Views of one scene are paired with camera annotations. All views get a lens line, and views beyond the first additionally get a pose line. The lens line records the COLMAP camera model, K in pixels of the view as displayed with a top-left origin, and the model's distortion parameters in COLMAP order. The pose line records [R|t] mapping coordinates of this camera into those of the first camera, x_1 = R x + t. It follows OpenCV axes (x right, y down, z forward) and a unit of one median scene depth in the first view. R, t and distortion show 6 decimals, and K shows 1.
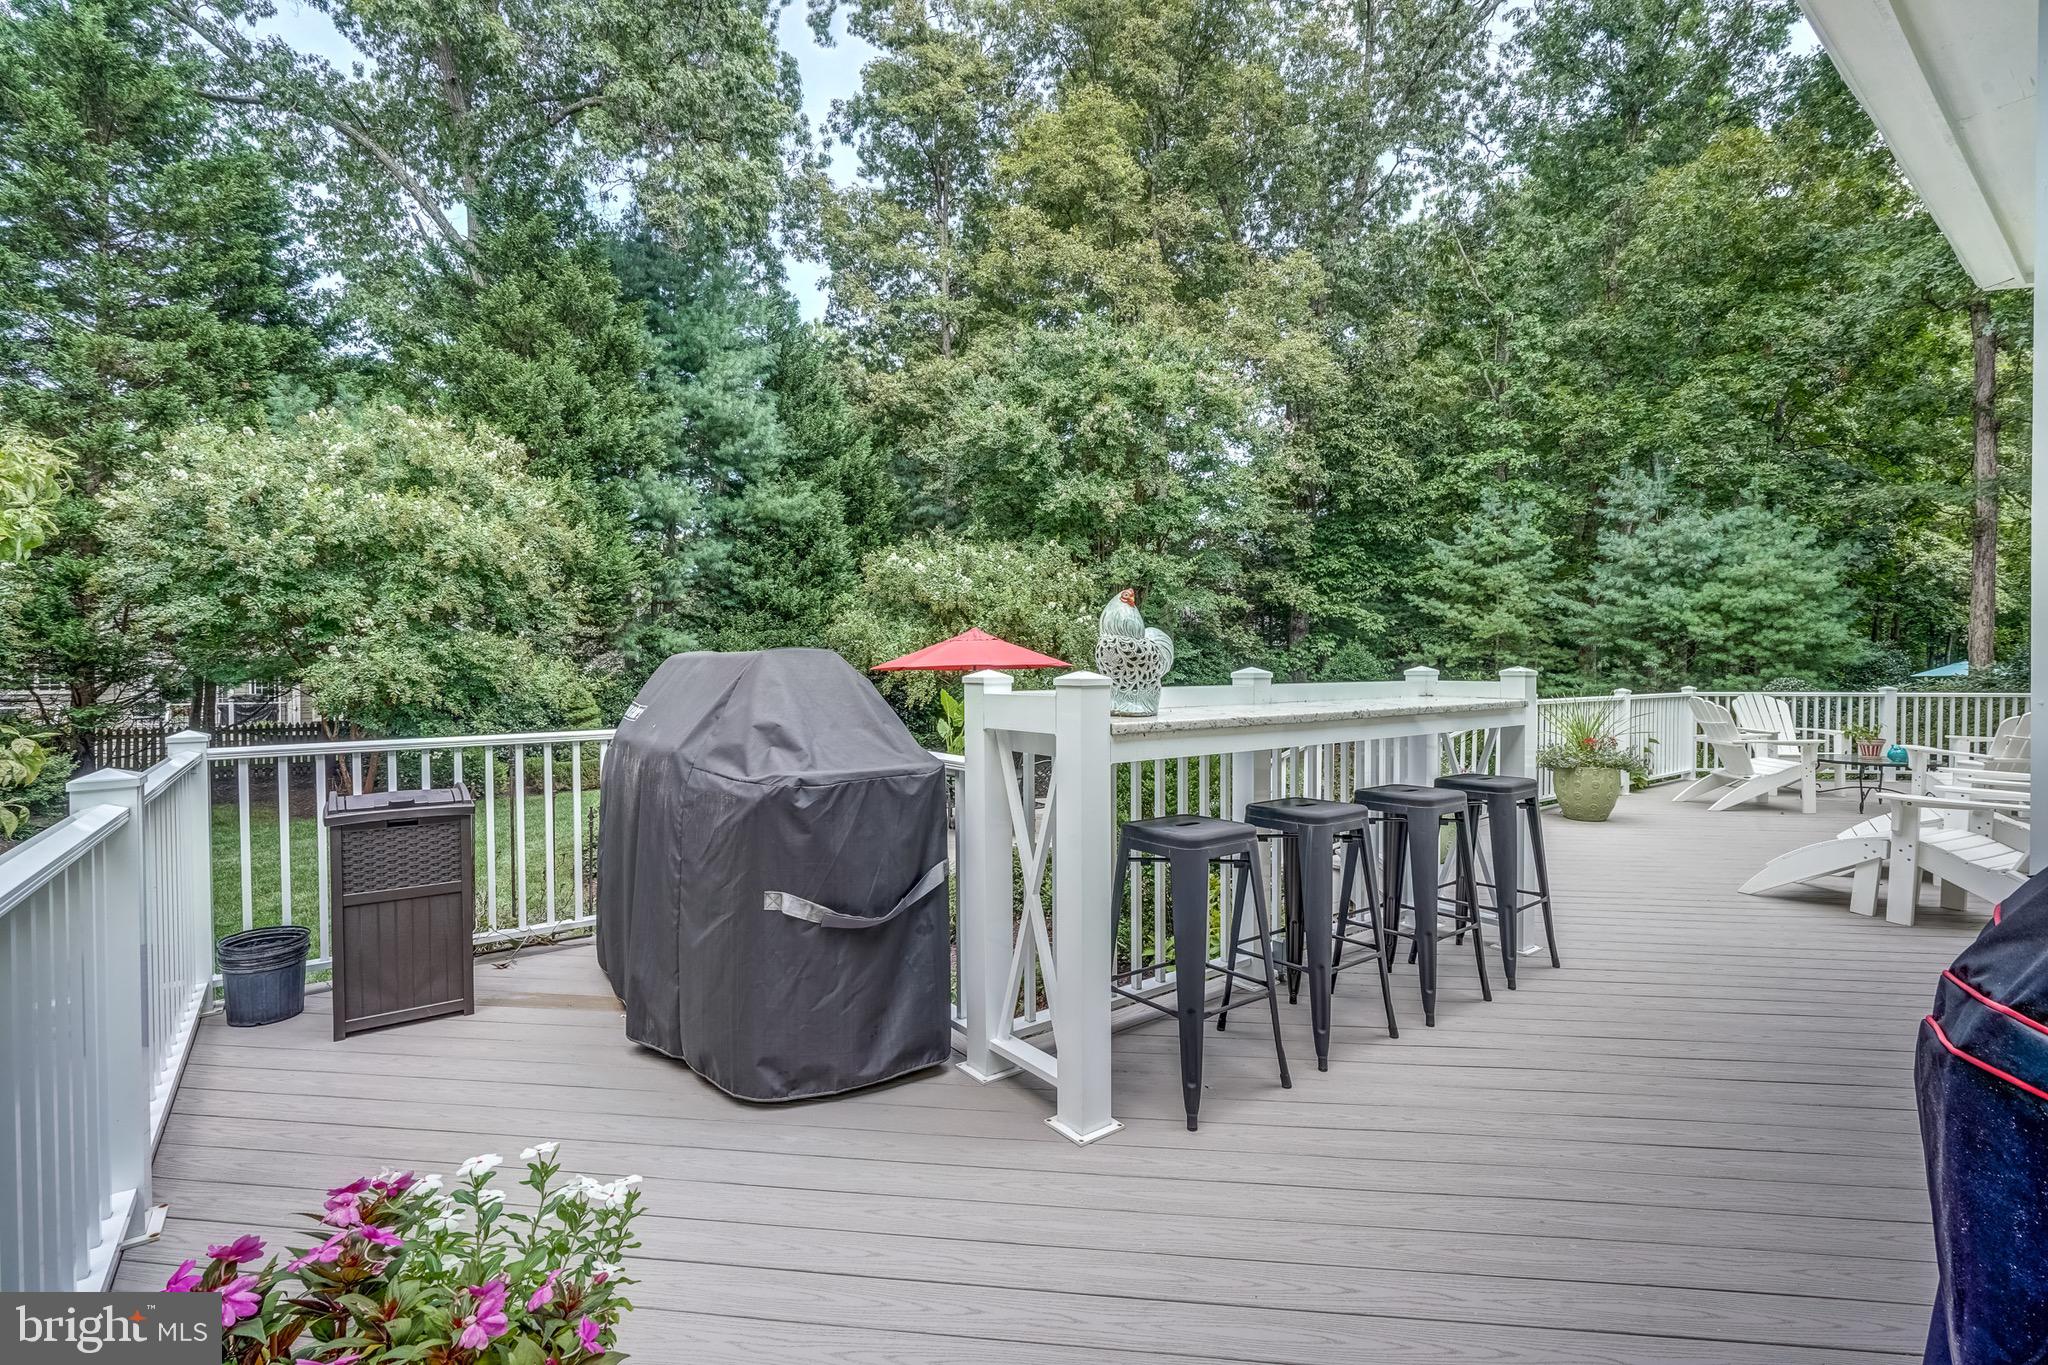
lens RADIAL K [[924.2, 0, 1023.4], [0, 924.2, 679.7], [0, 0, 1]] dist [-0.002972, 0.001315]
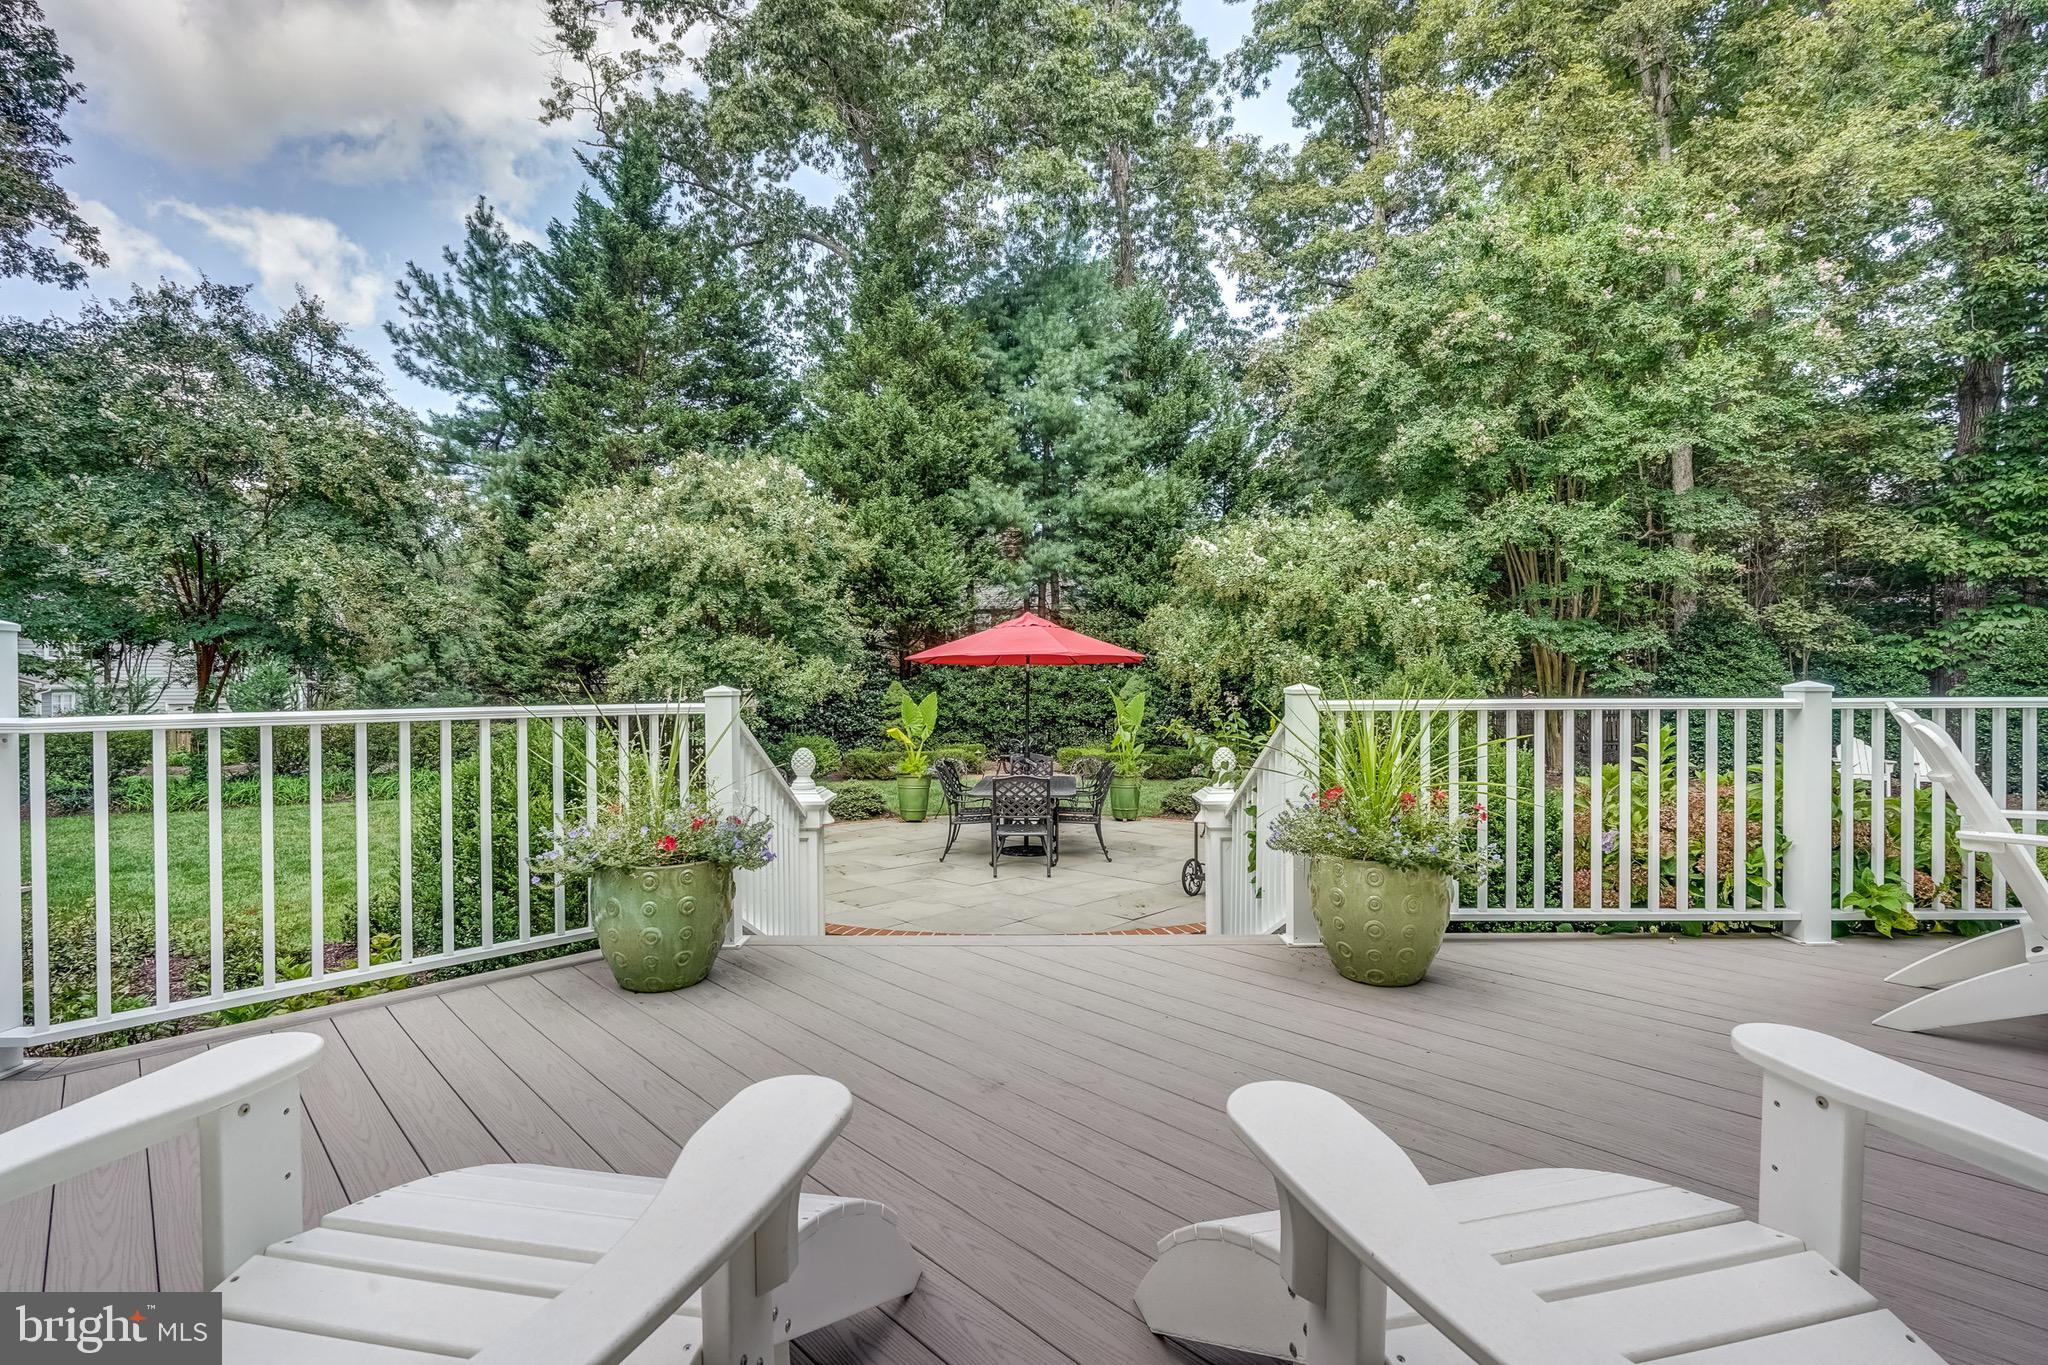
lens RADIAL K [[924.2, 0, 1023.4], [0, 924.2, 679.7], [0, 0, 1]] dist [-0.002972, 0.001315]
pose [[0.788639, 0.000171, -0.614856, 0.242004], [-0.004467, 0.999975, -0.005451, 0.004767], [0.614840, 0.007045, 0.788620, 0.179961]]
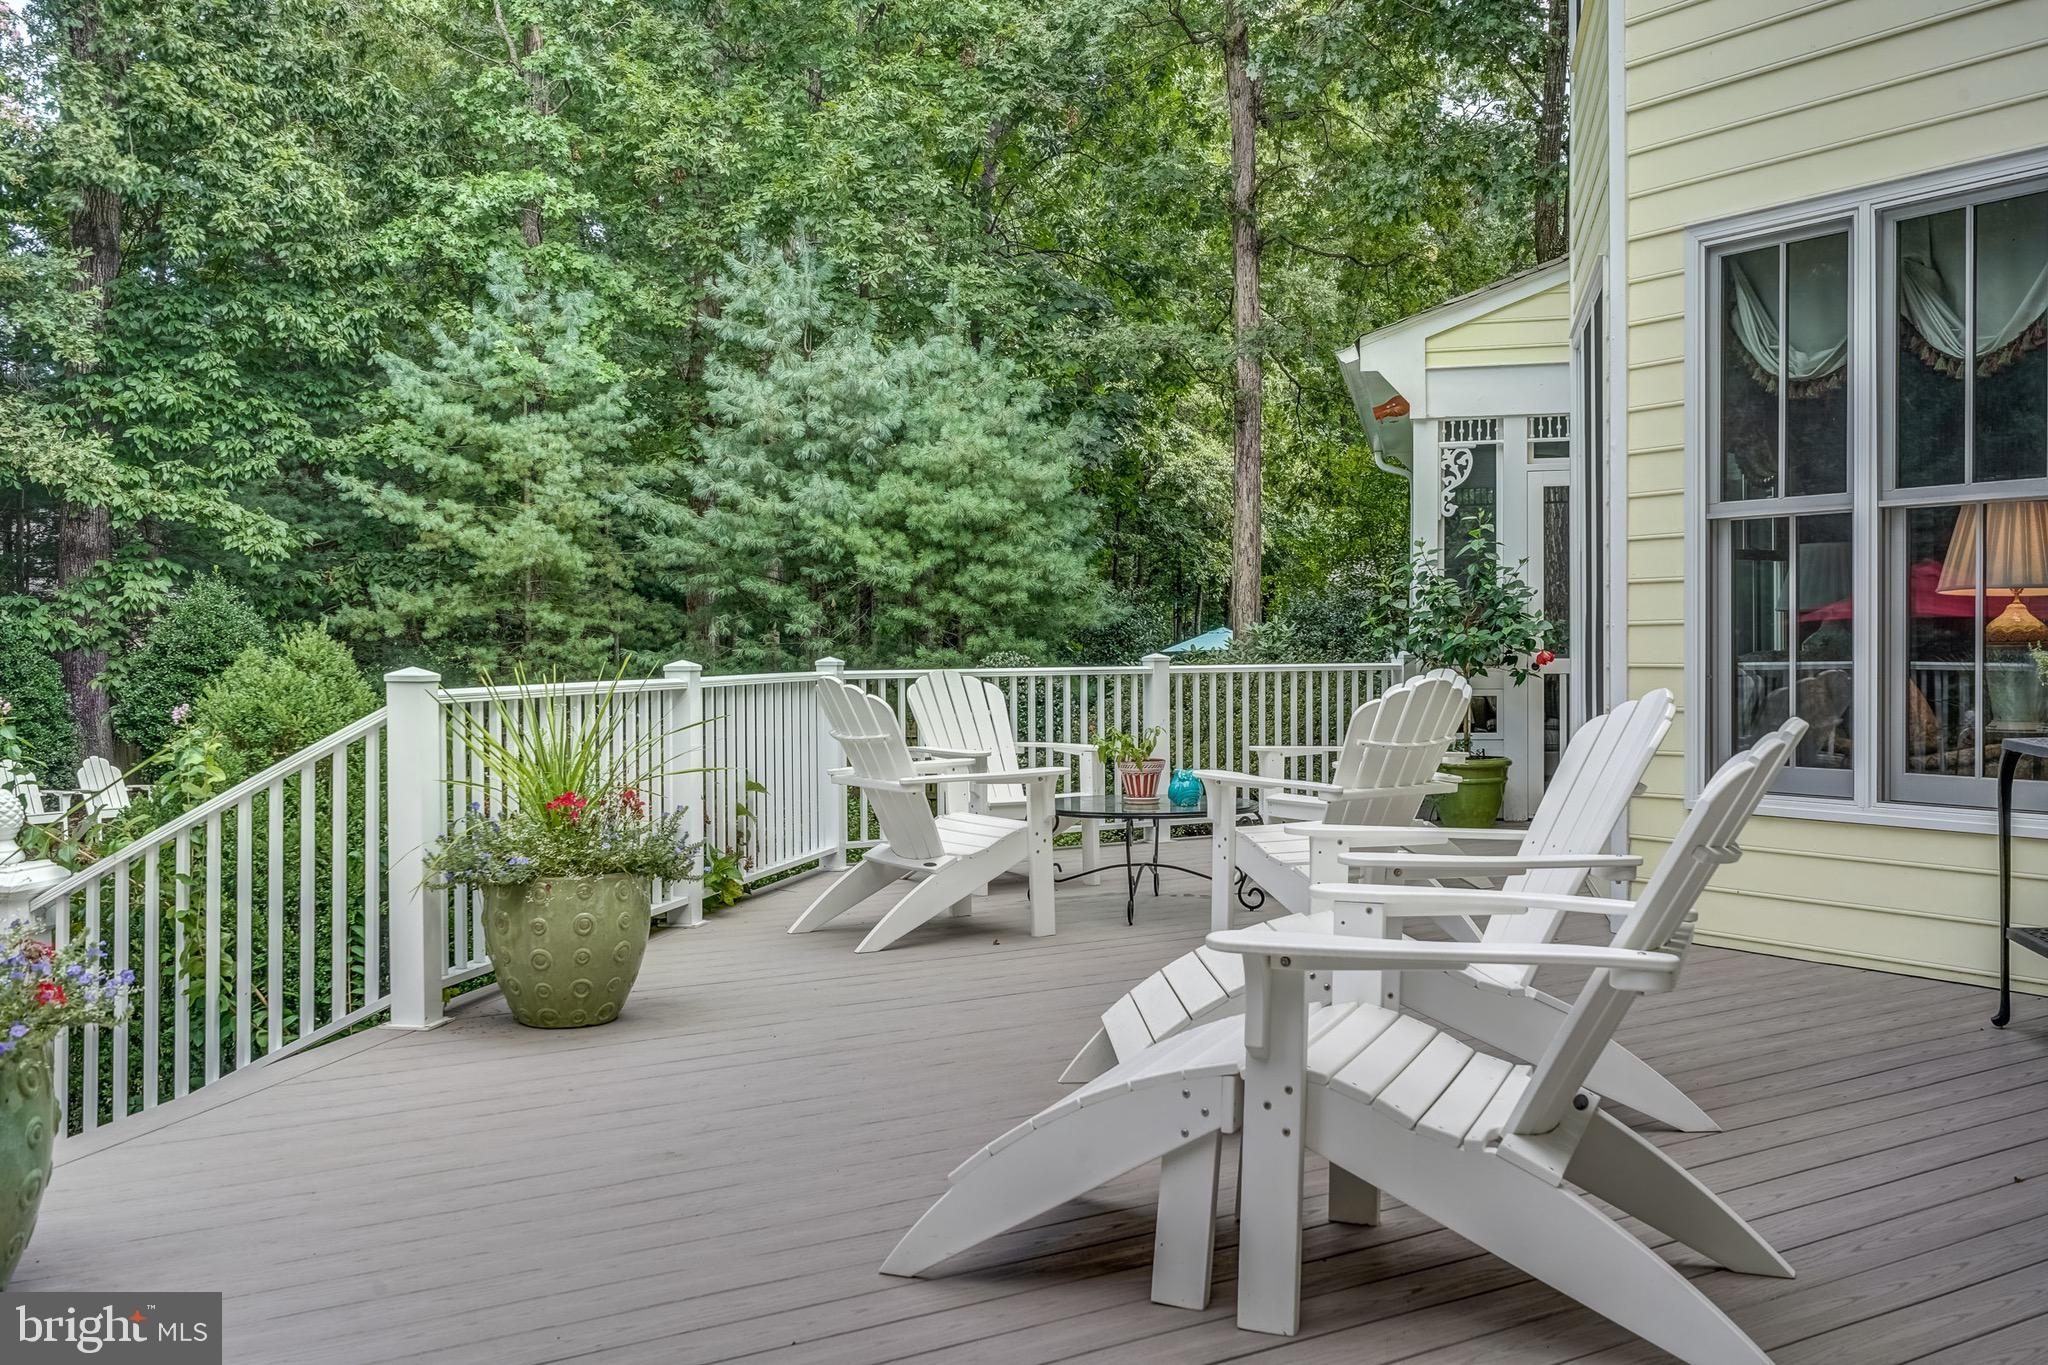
lens RADIAL K [[1934.6, 0, 1024.0], [0, 1934.6, 682.5], [0, 0, 1]] dist [0.009385, -0.001805]
pose [[0.764652, -0.017577, 0.644203, 0.083206], [0.015848, 0.999839, 0.008470, 0.005325], [-0.644248, 0.003733, 0.764807, 0.098934]]
